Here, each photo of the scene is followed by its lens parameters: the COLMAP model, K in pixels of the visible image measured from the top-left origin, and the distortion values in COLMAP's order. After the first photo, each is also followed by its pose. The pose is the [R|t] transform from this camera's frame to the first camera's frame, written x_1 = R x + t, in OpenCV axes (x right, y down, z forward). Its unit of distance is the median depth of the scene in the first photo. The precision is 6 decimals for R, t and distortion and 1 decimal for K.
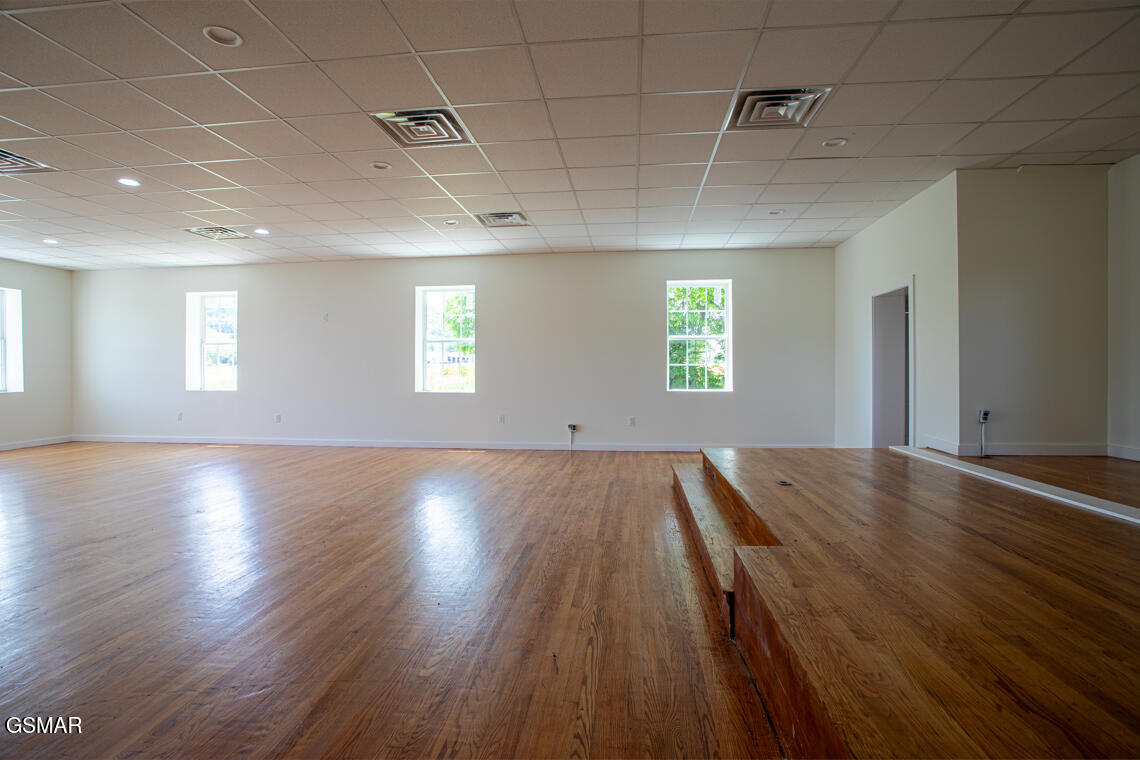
lens RADIAL K [[543.5, 0, 566.3], [0, 543.5, 377.8], [0, 0, 1]] dist [-0.039564, 0.001309]
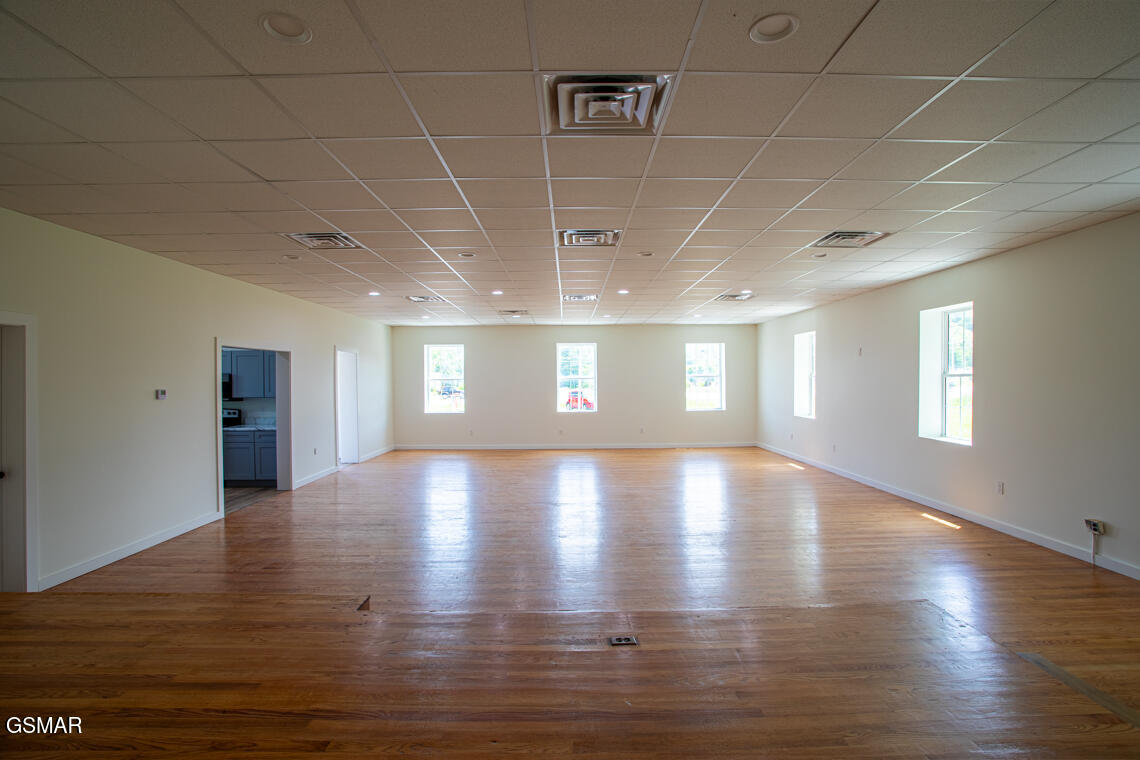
lens RADIAL K [[543.5, 0, 567.9], [0, 543.5, 382.6], [0, 0, 1]] dist [-0.039564, 0.001309]
pose [[0.123069, 0.005743, -0.992381, 0.467791], [0.008667, 0.999939, 0.006861, -0.067948], [0.992360, -0.009445, 0.123012, 0.354524]]
